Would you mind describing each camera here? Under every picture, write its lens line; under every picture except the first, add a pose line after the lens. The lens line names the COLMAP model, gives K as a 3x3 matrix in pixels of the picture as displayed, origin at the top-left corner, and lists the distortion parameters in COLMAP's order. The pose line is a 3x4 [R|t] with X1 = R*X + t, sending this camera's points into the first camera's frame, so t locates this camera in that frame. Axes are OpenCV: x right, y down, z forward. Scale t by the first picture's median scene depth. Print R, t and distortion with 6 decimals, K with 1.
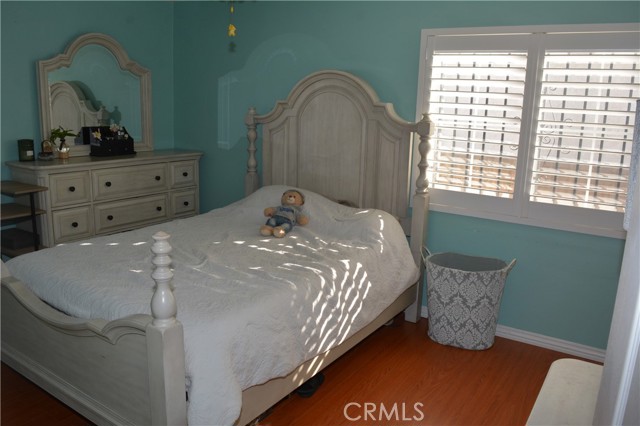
lens RADIAL K [[506.8, 0, 325.7], [0, 506.8, 213.7], [0, 0, 1]] dist [-0.078697, 0.006307]
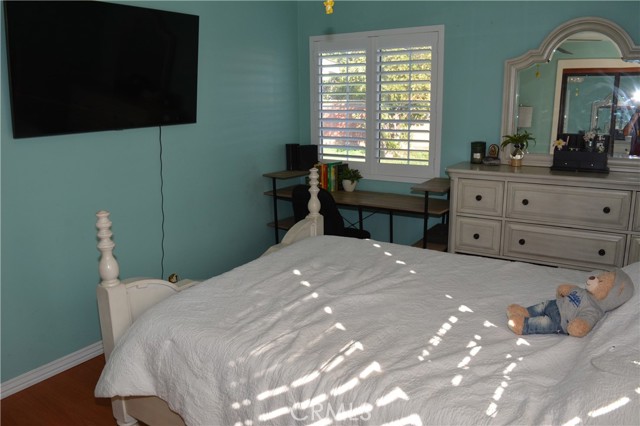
lens RADIAL K [[506.8, 0, 325.7], [0, 506.8, 213.7], [0, 0, 1]] dist [-0.078697, 0.006307]
pose [[-0.005333, 0.182240, -0.983240, 0.407504], [-0.195156, 0.964158, 0.179761, -0.131226], [0.980758, 0.192844, 0.030424, 0.684812]]
